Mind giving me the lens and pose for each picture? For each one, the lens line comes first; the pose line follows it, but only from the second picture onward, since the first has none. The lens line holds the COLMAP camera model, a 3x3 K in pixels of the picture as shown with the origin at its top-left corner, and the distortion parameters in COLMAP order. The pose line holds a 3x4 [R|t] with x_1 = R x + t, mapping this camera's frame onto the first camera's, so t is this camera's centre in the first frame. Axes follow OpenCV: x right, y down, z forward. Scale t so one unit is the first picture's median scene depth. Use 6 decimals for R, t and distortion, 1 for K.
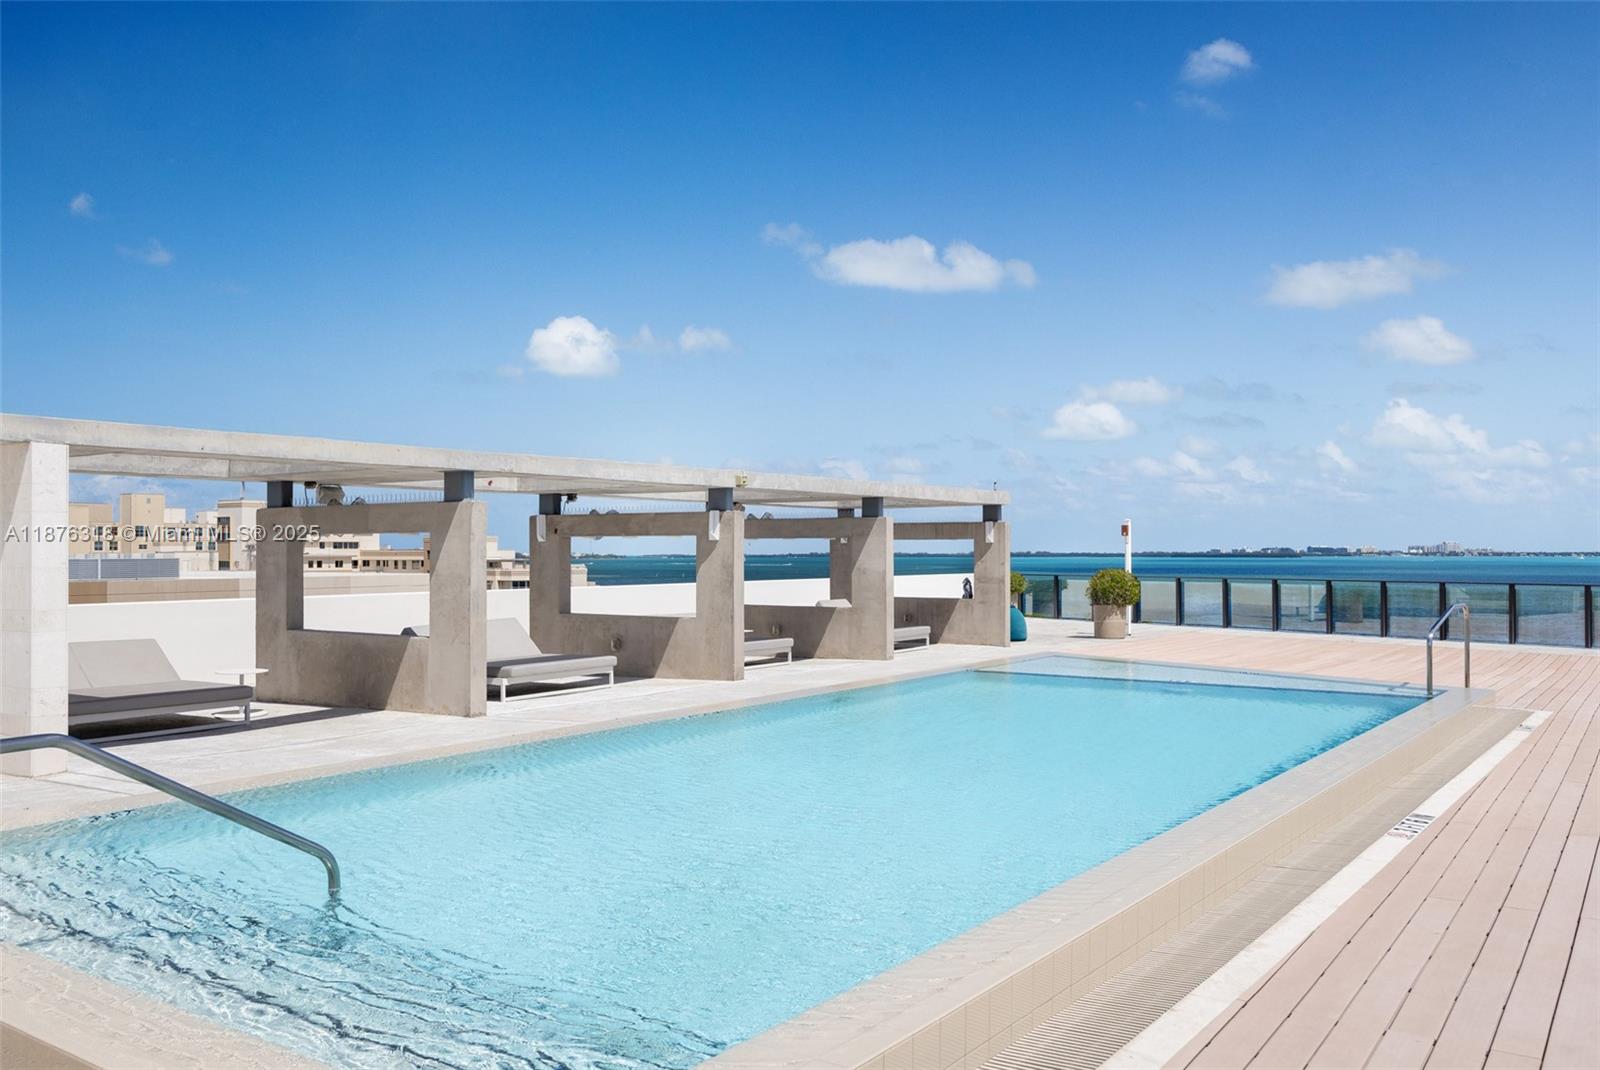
lens RADIAL K [[1229.7, 0, 815.0], [0, 1229.7, 540.2], [0, 0, 1]] dist [0.003133, 0.005451]
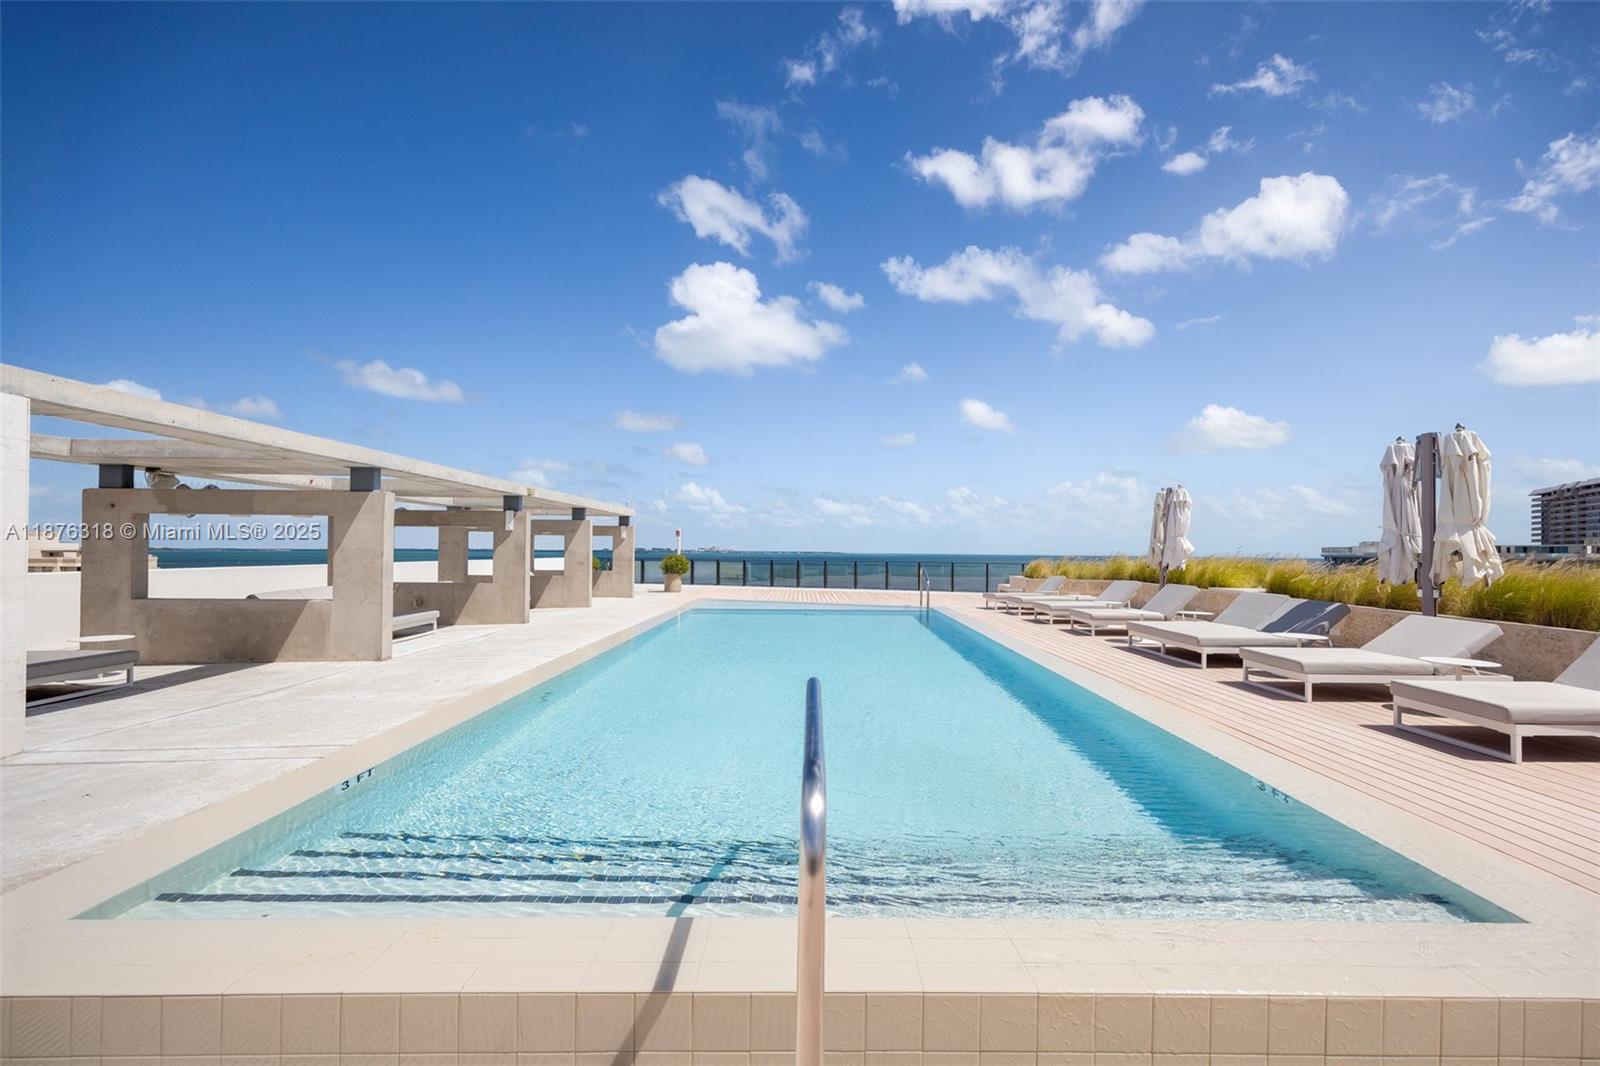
lens RADIAL K [[641.1, 0, 795.6], [0, 641.1, 539.9], [0, 0, 1]] dist [0.000101, 0.000090]
pose [[0.815725, 0.019980, 0.578095, -0.211270], [-0.015780, 0.999800, -0.012289, 0.013176], [-0.578225, 0.000902, 0.815877, 0.140101]]
